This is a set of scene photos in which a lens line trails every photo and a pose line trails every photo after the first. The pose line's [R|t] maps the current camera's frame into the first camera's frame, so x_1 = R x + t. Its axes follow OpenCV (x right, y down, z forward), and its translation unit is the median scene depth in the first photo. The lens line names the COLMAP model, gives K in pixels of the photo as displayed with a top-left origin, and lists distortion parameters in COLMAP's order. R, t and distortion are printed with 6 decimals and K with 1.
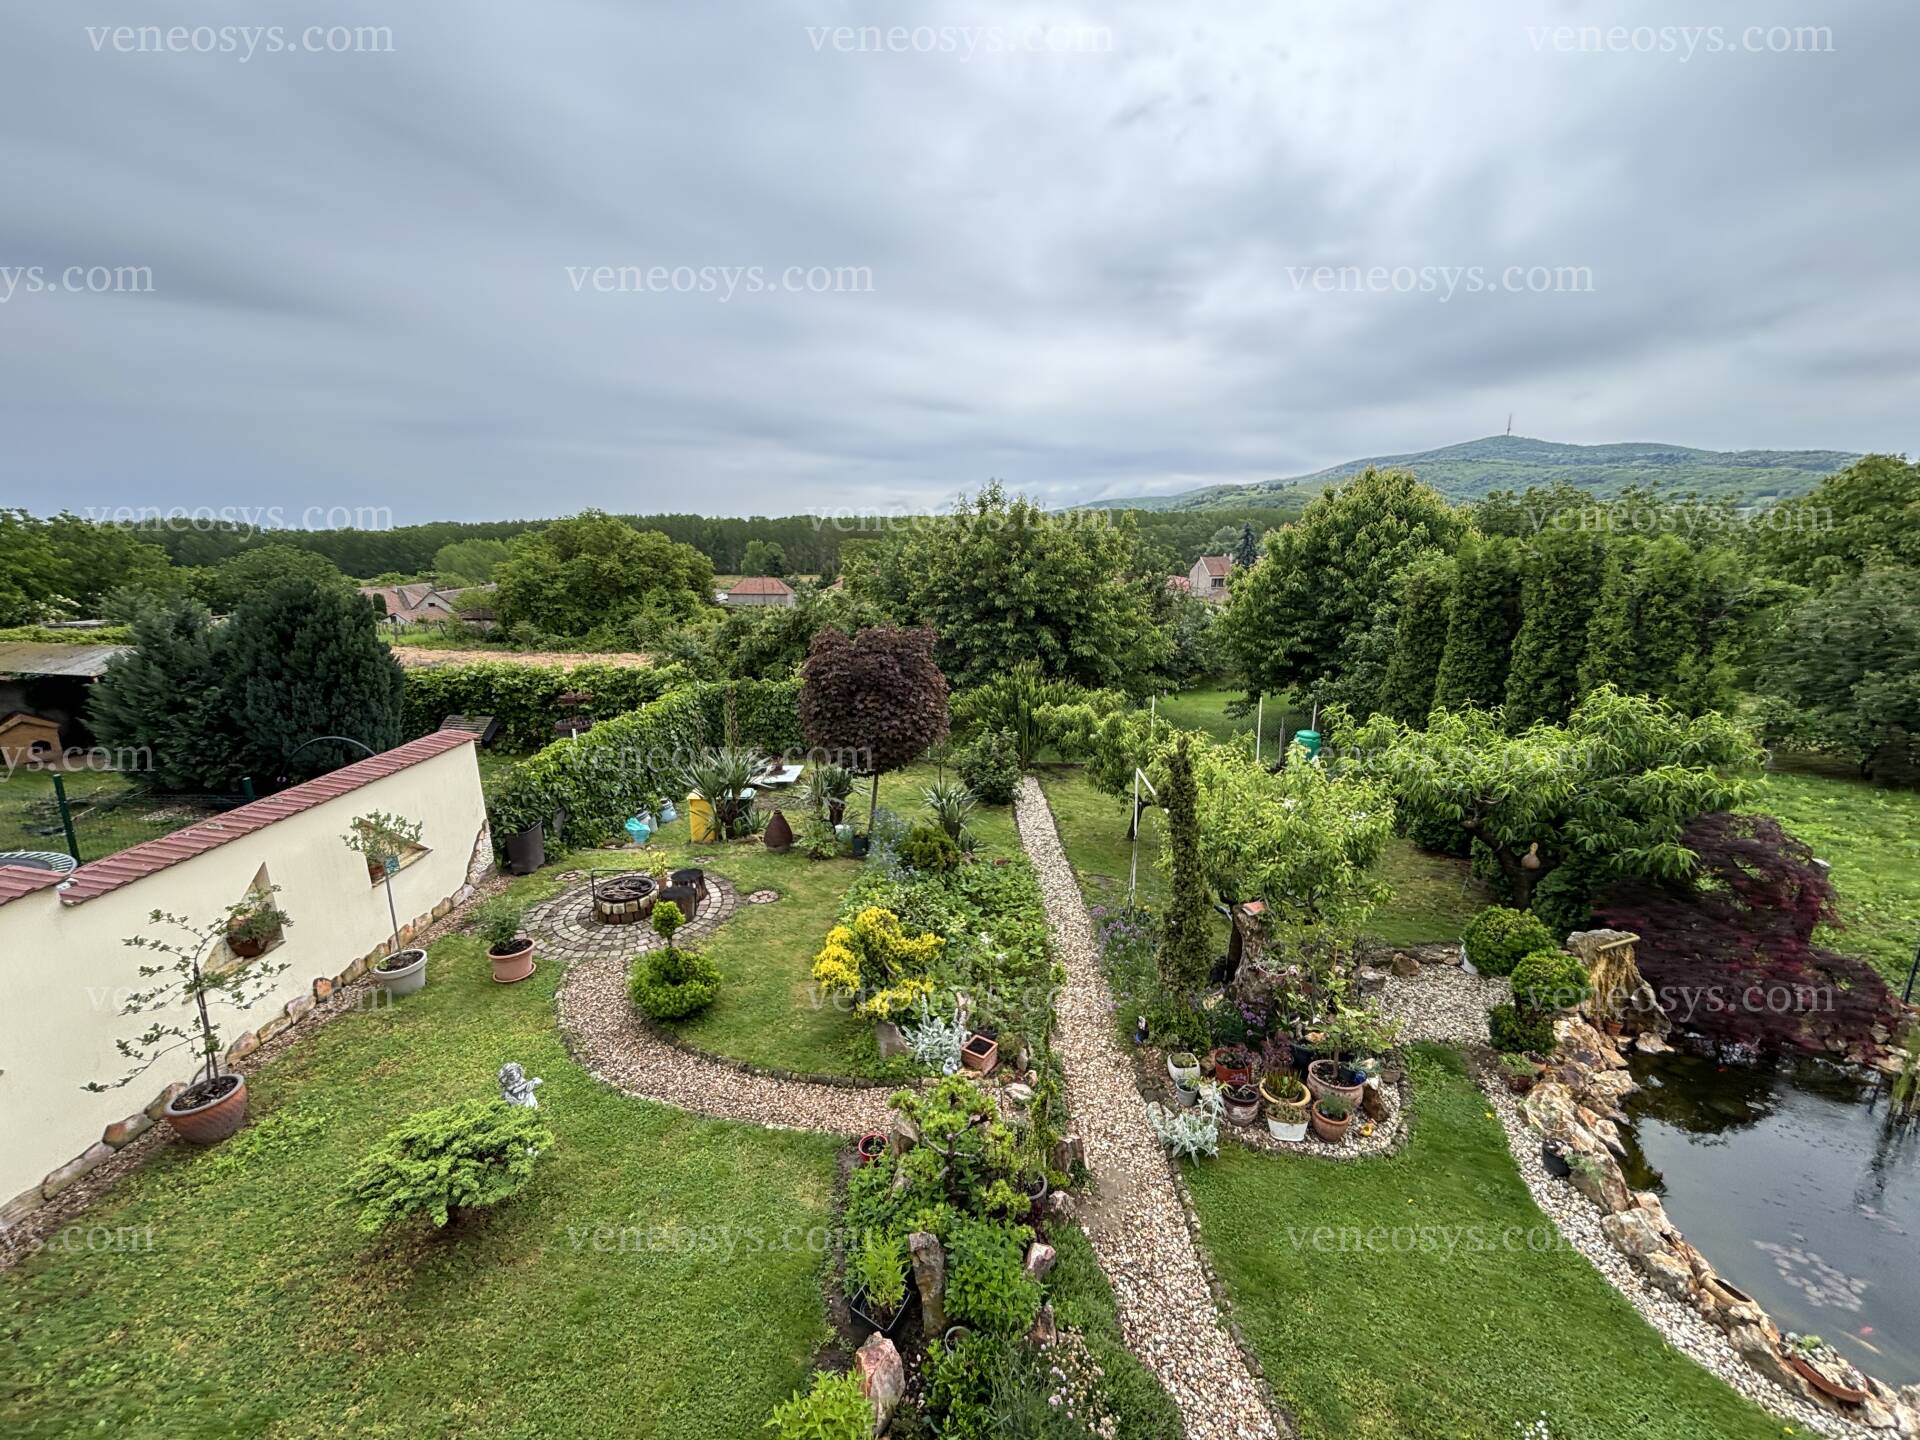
lens RADIAL K [[777.9, 0, 959.1], [0, 777.9, 717.6], [0, 0, 1]] dist [0.001467, -0.000294]
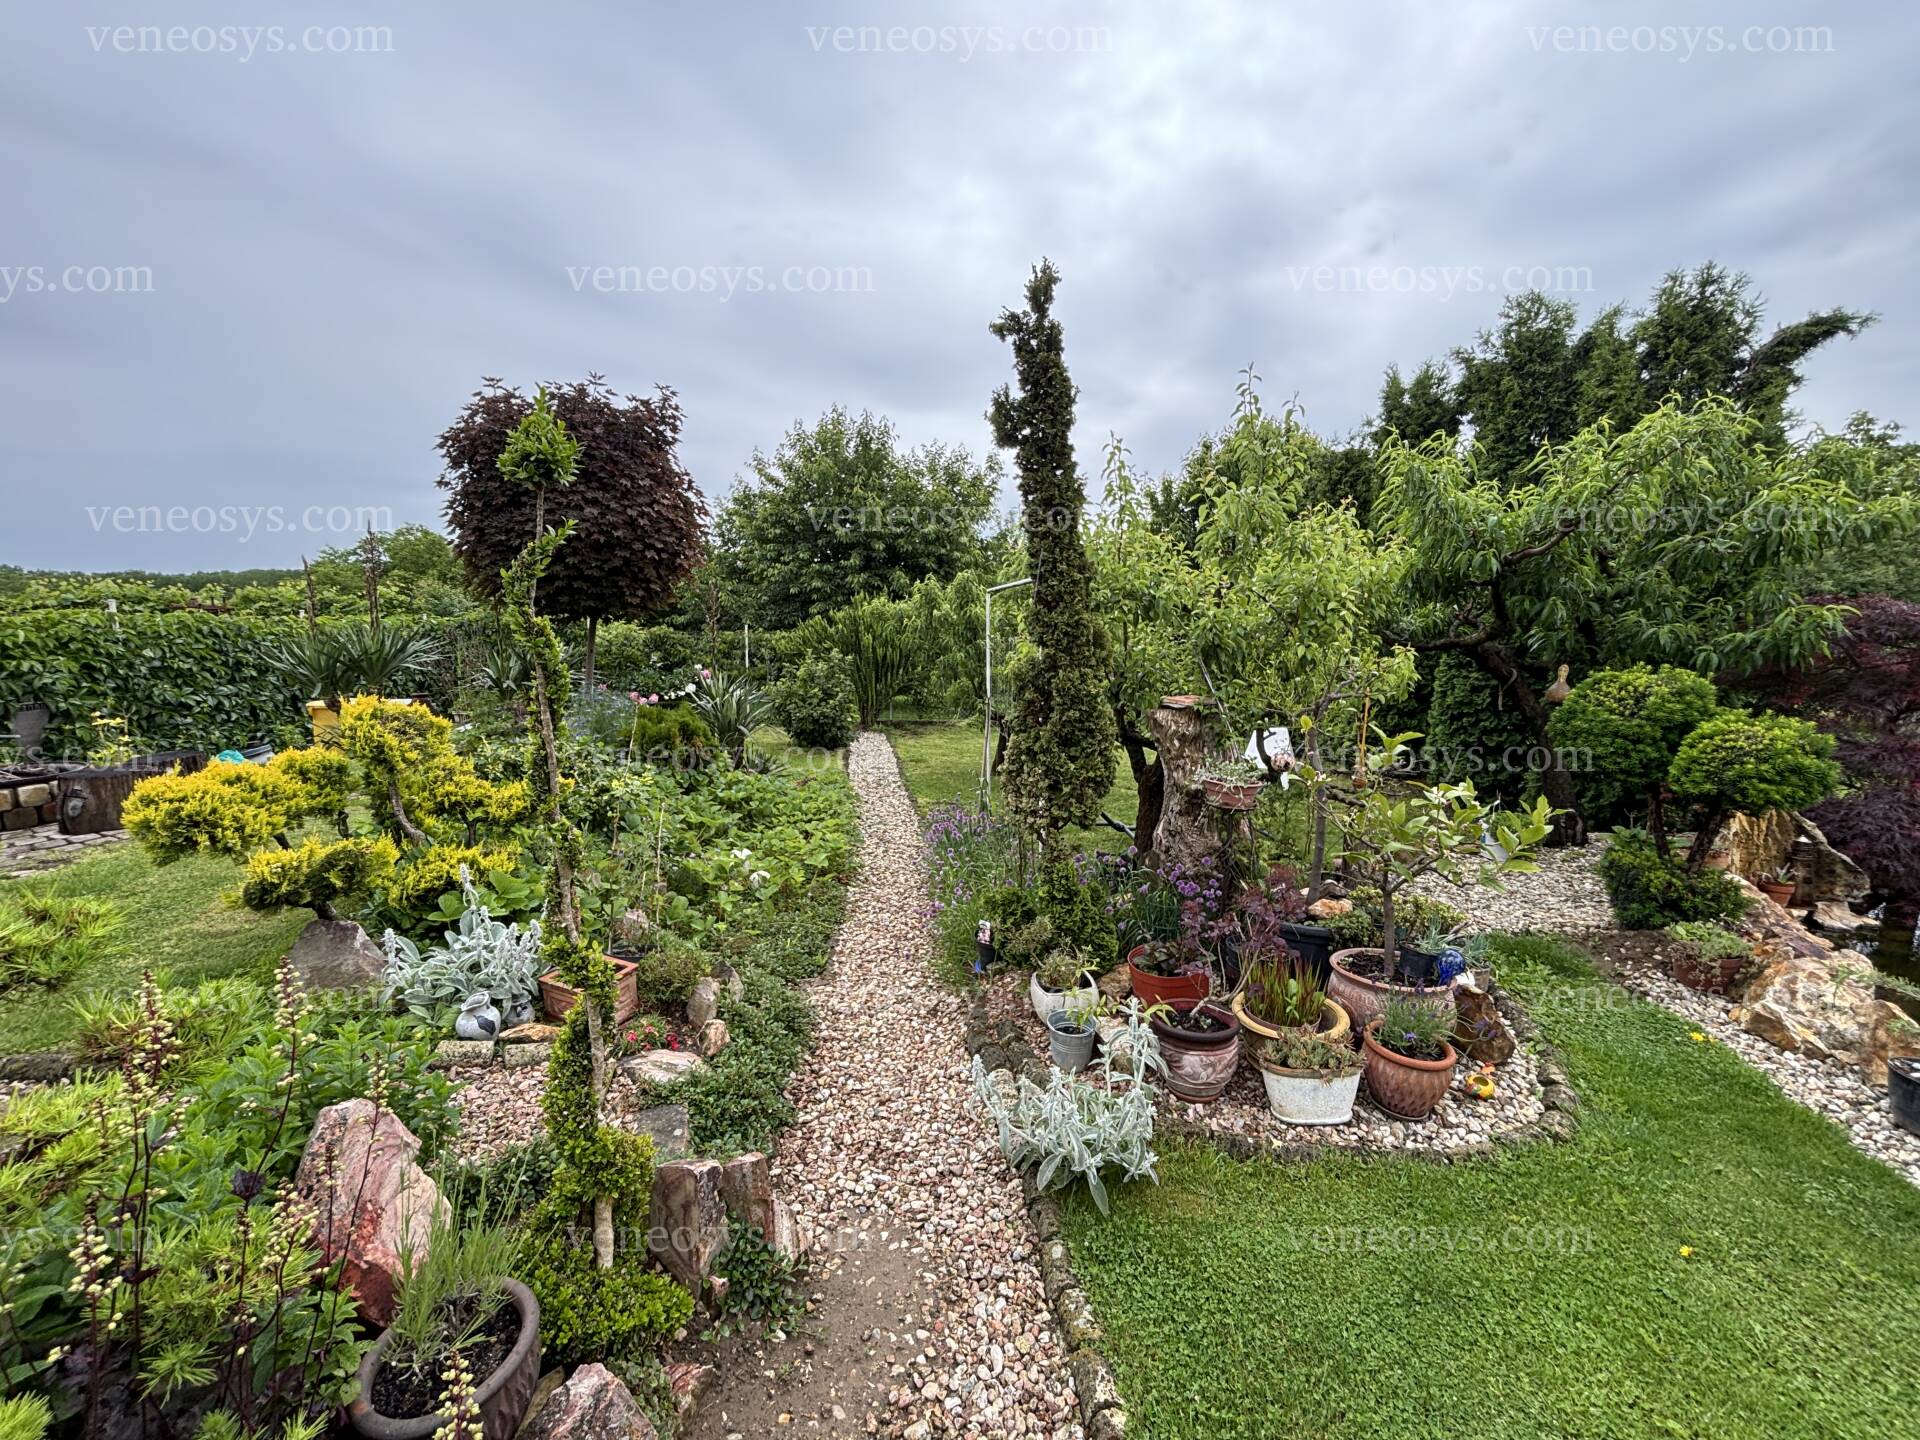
lens RADIAL K [[777.9, 0, 959.3], [0, 777.9, 714.4], [0, 0, 1]] dist [0.001467, -0.000294]
pose [[0.989524, -0.014347, 0.143651, 0.113282], [0.025152, 0.996964, -0.073683, 0.219953], [-0.142158, 0.076525, 0.986881, 0.376980]]
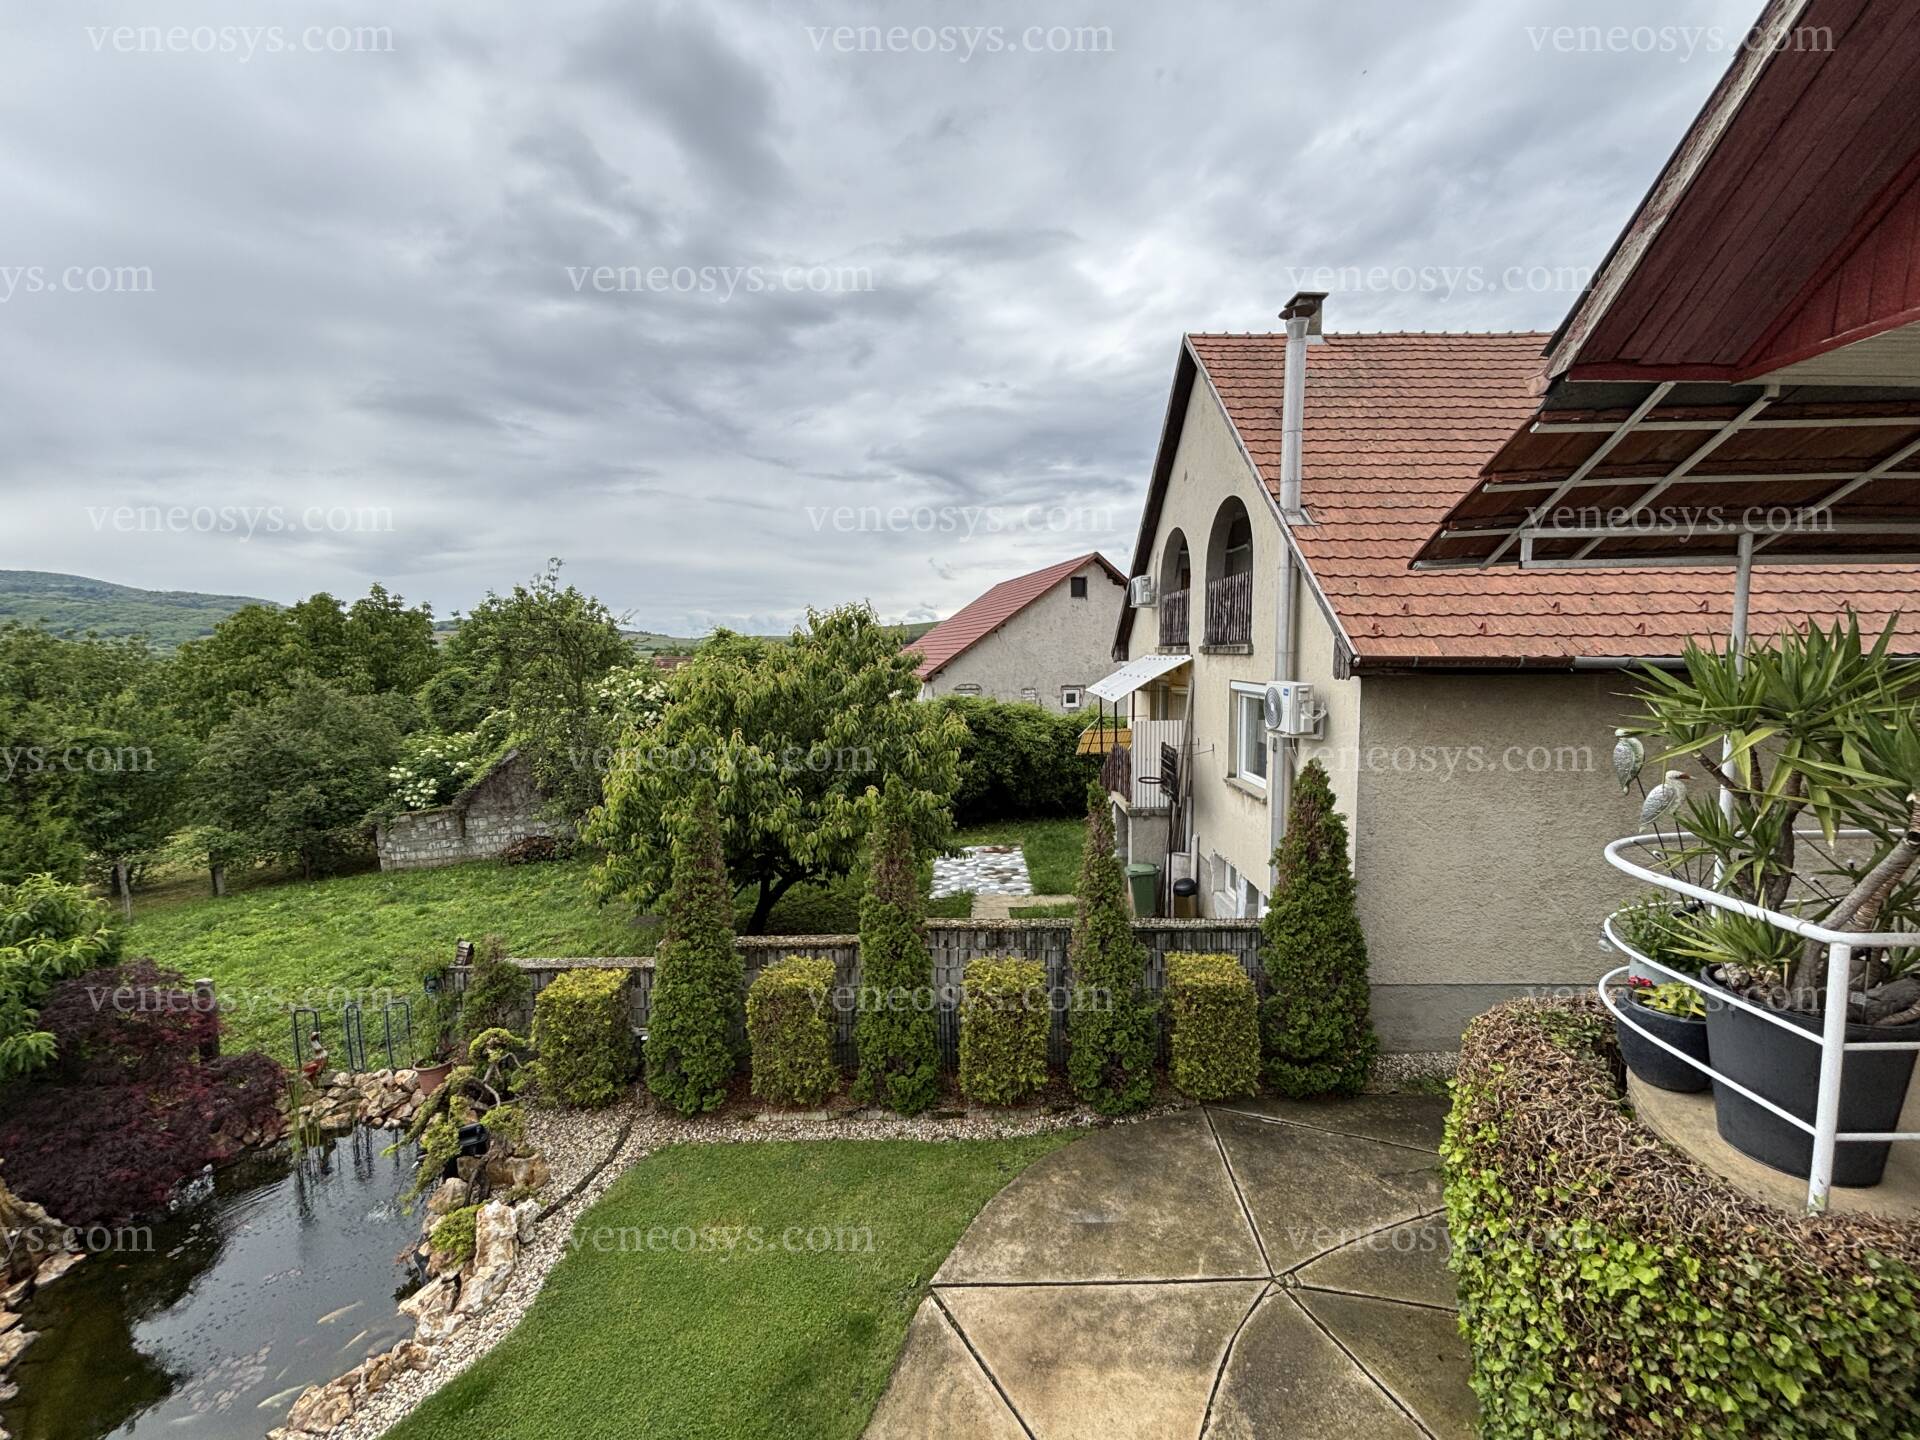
lens RADIAL K [[777.9, 0, 955.6], [0, 777.9, 717.8], [0, 0, 1]] dist [0.001467, -0.000294]
pose [[0.024372, -0.079385, 0.996546, 0.079514], [0.247305, 0.966338, 0.070931, 0.013951], [-0.968631, 0.244722, 0.043184, -0.108152]]
